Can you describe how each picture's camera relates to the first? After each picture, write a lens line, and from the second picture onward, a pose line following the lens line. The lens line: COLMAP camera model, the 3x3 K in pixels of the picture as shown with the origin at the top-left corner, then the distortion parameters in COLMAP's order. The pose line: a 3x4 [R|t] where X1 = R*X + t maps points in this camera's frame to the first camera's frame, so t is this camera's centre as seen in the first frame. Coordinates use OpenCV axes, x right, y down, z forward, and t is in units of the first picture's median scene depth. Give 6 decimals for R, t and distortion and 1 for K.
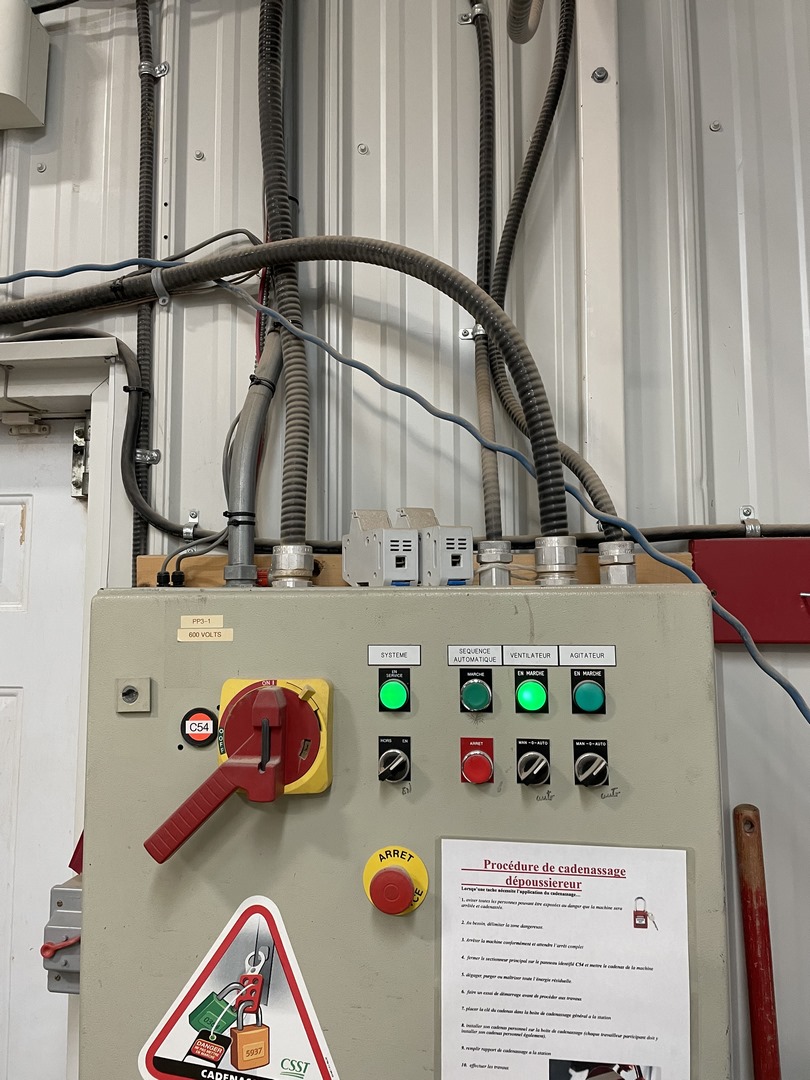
lens RADIAL K [[814.0, 0, 405.0], [0, 814.0, 540.0], [0, 0, 1]] dist [0.096033, -0.126366]
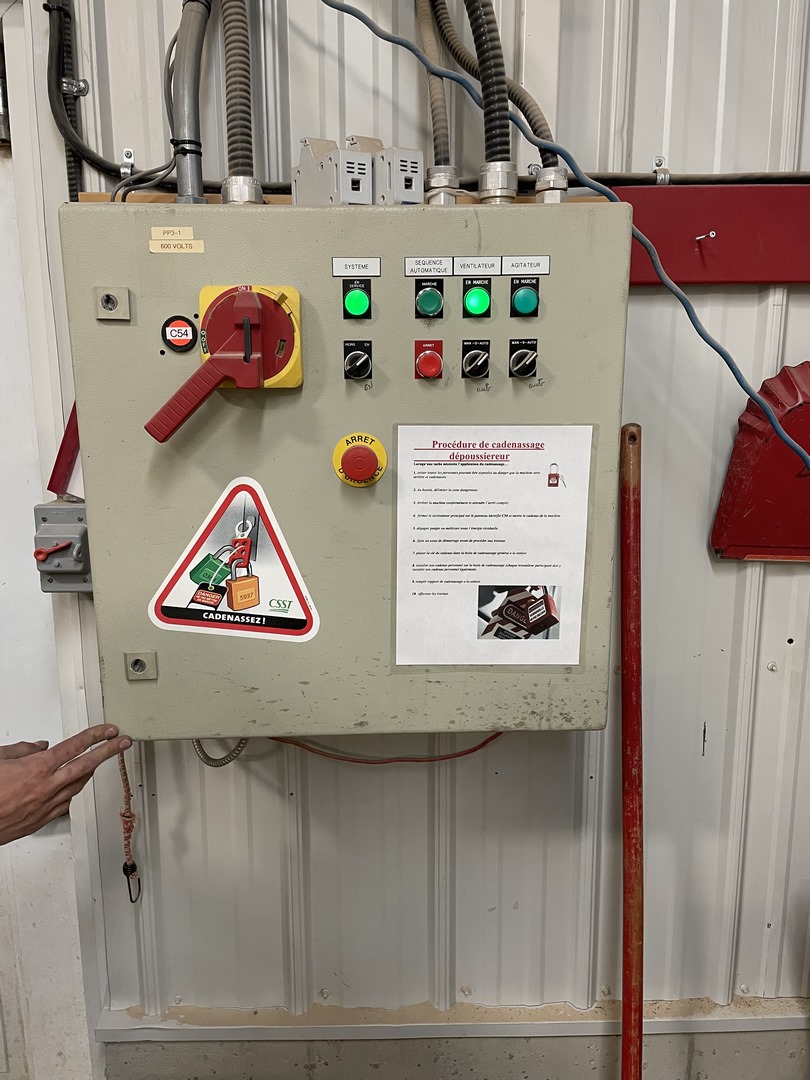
lens RADIAL K [[814.0, 0, 405.0], [0, 814.0, 540.0], [0, 0, 1]] dist [0.096033, -0.126366]
pose [[0.989192, -0.026776, 0.144159, -0.119675], [-0.015329, 0.958910, 0.283296, 0.180446], [-0.145821, -0.282444, 0.948136, -0.180456]]
